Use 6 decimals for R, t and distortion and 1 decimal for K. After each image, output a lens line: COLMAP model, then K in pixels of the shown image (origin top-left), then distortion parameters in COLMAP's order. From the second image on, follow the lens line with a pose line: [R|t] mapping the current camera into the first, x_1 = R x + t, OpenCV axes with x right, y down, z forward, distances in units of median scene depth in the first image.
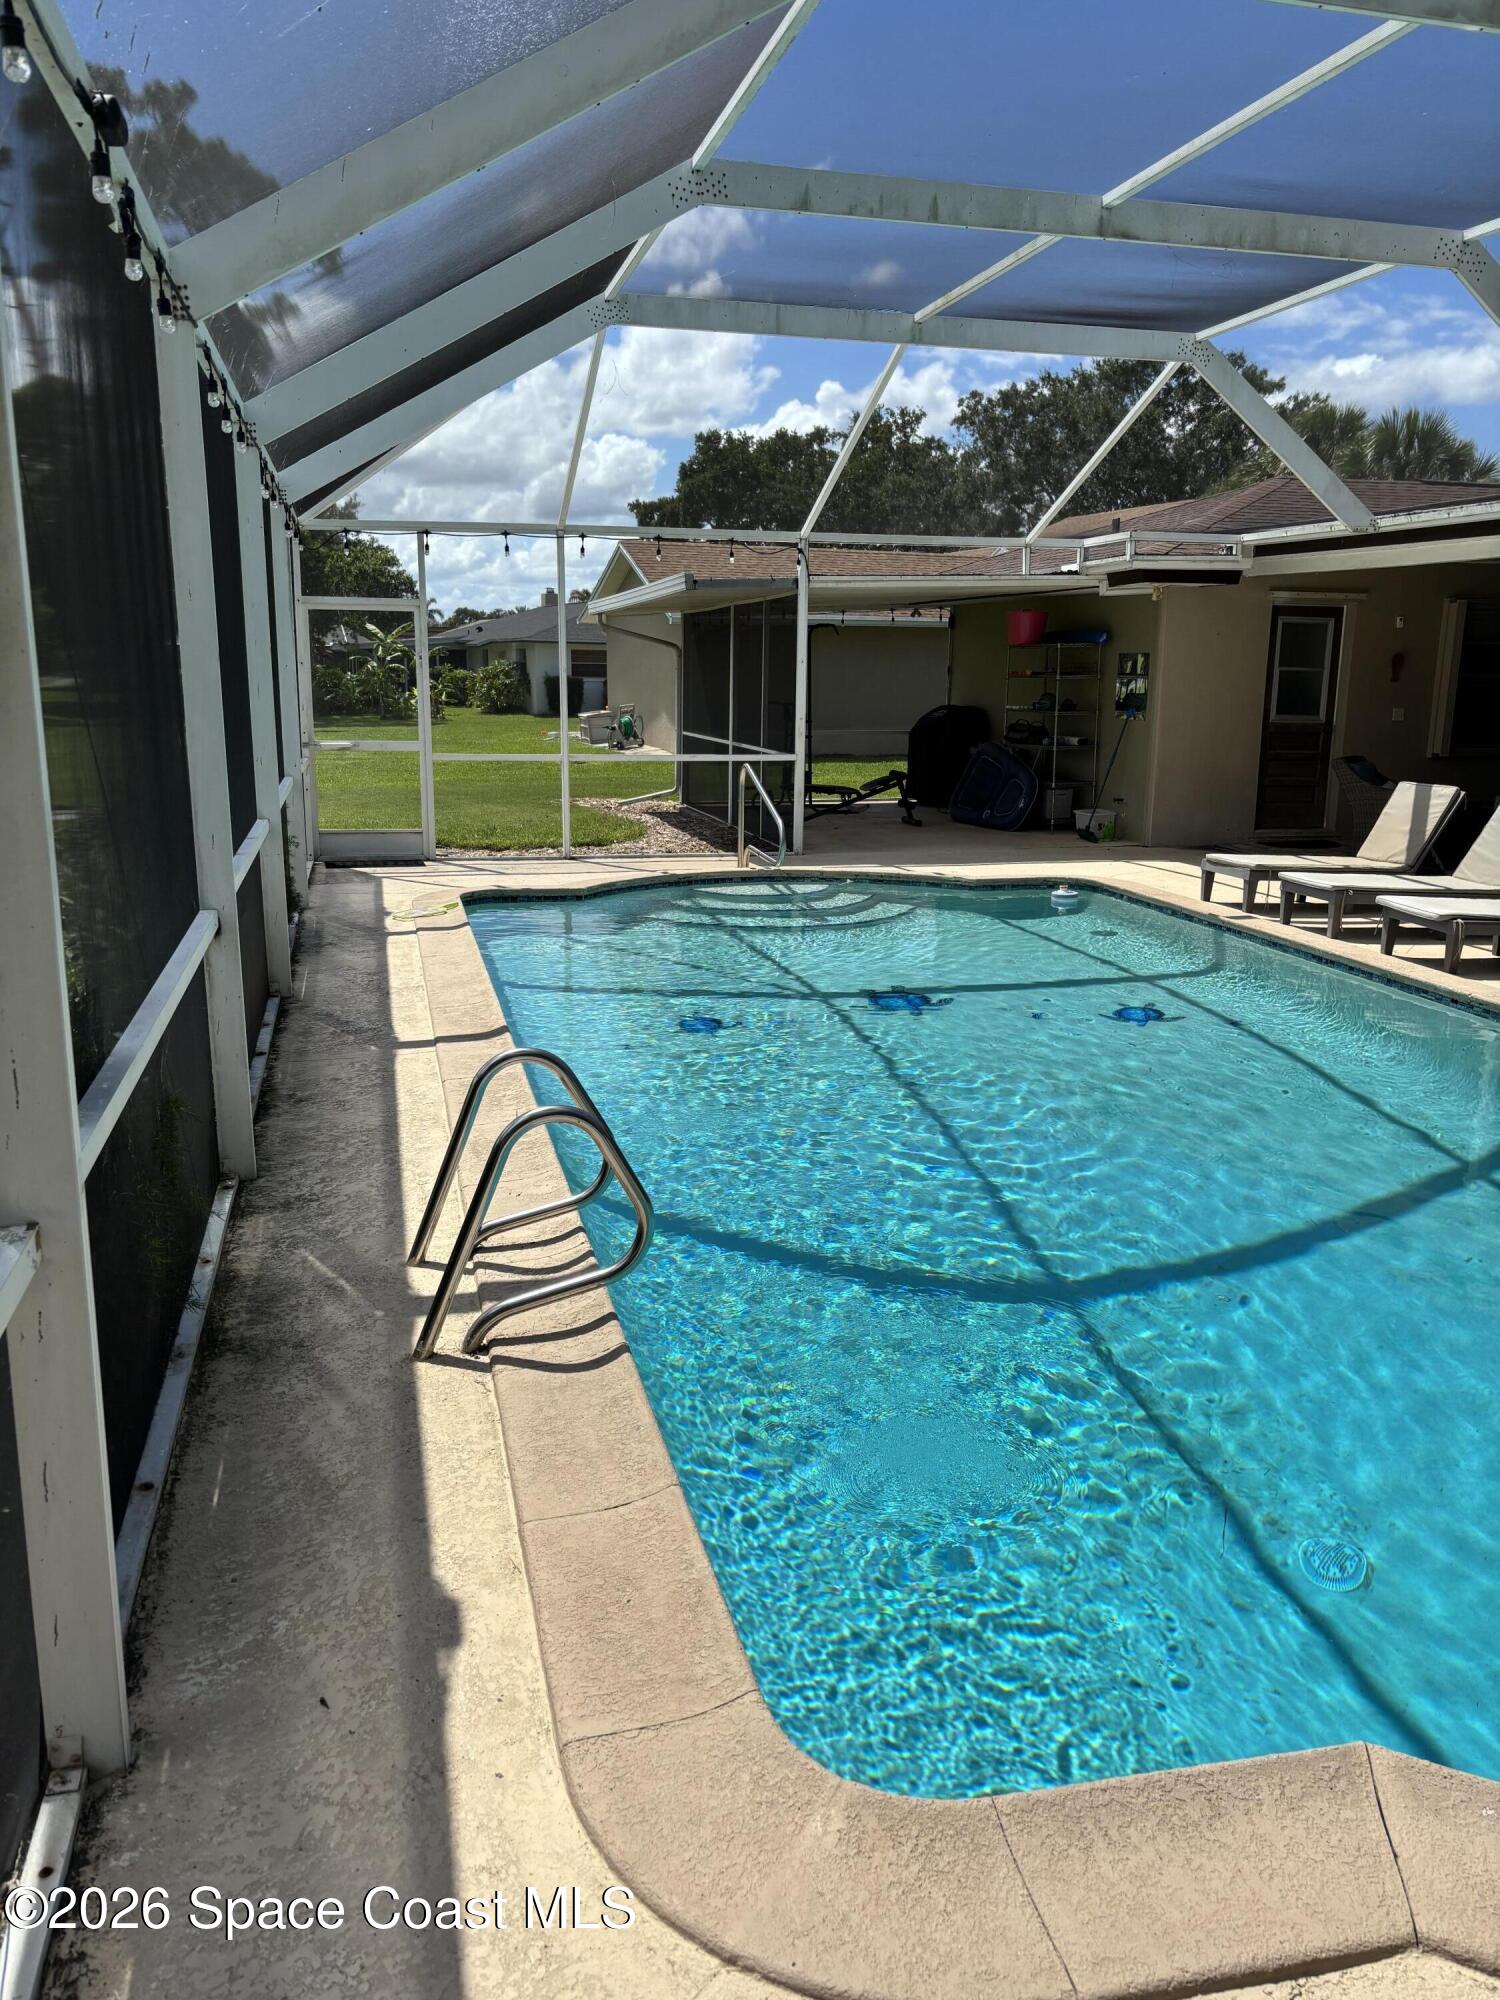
lens RADIAL K [[1557.0, 0, 750.0], [0, 1557.0, 1000.0], [0, 0, 1]] dist [0.002940, -0.002857]
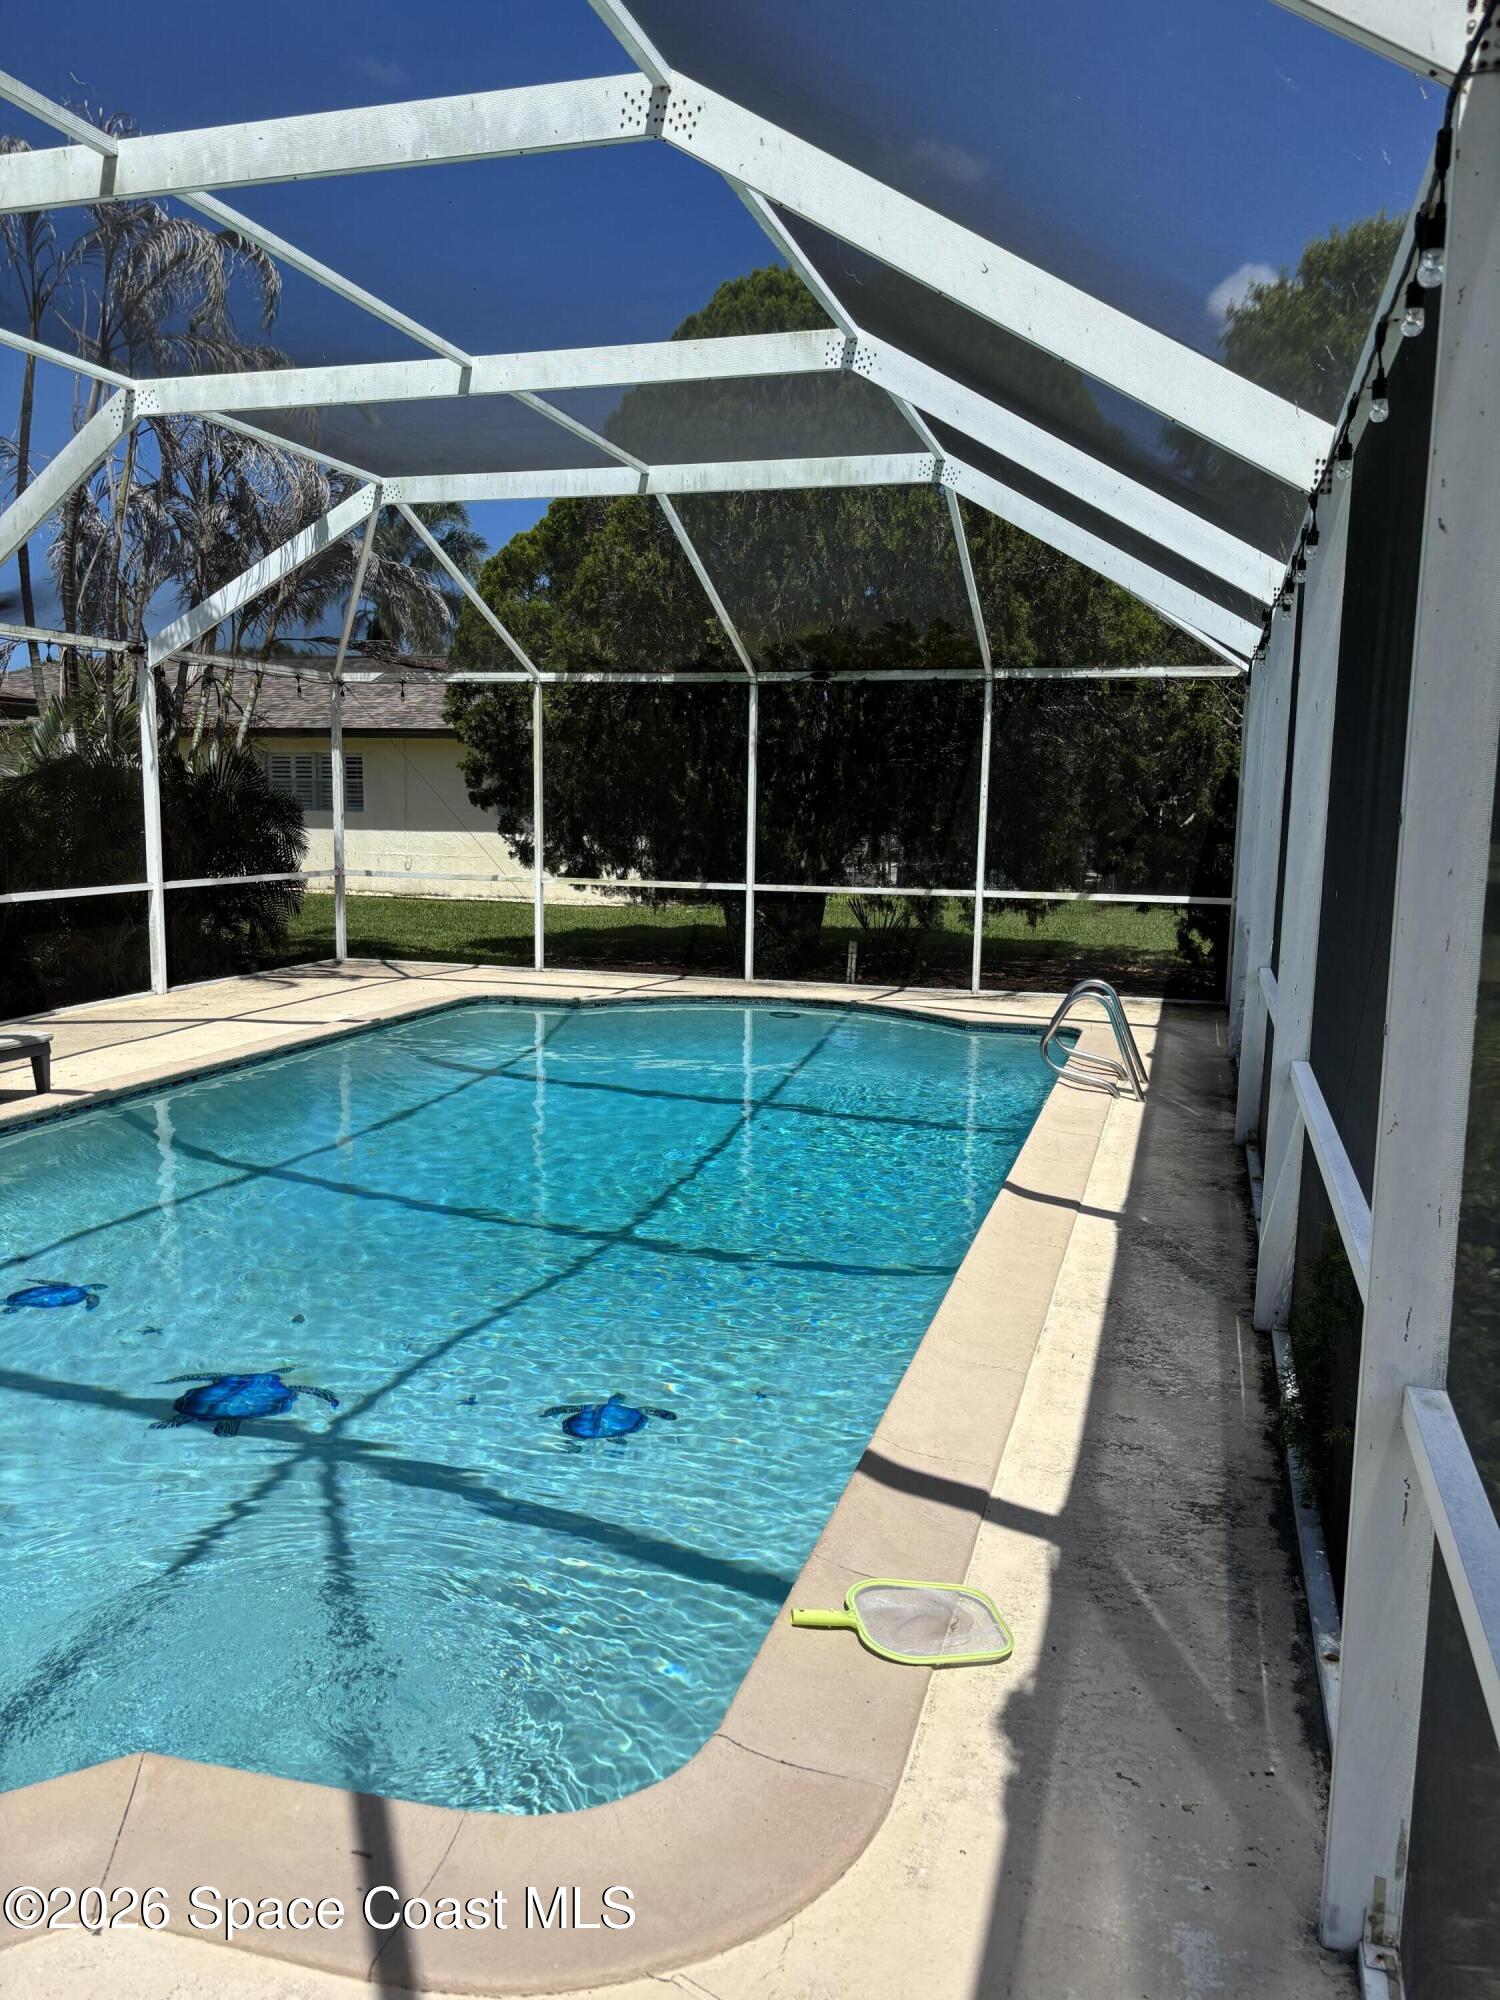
lens RADIAL K [[1516.5, 0, 707.1], [0, 1516.5, 1005.6], [0, 0, 1]] dist [0.087746, -0.101208]
pose [[-0.853550, -0.099891, 0.511345, -0.466047], [0.080964, 0.944095, 0.319576, -0.403179], [-0.514681, 0.314175, -0.797745, 1.793786]]
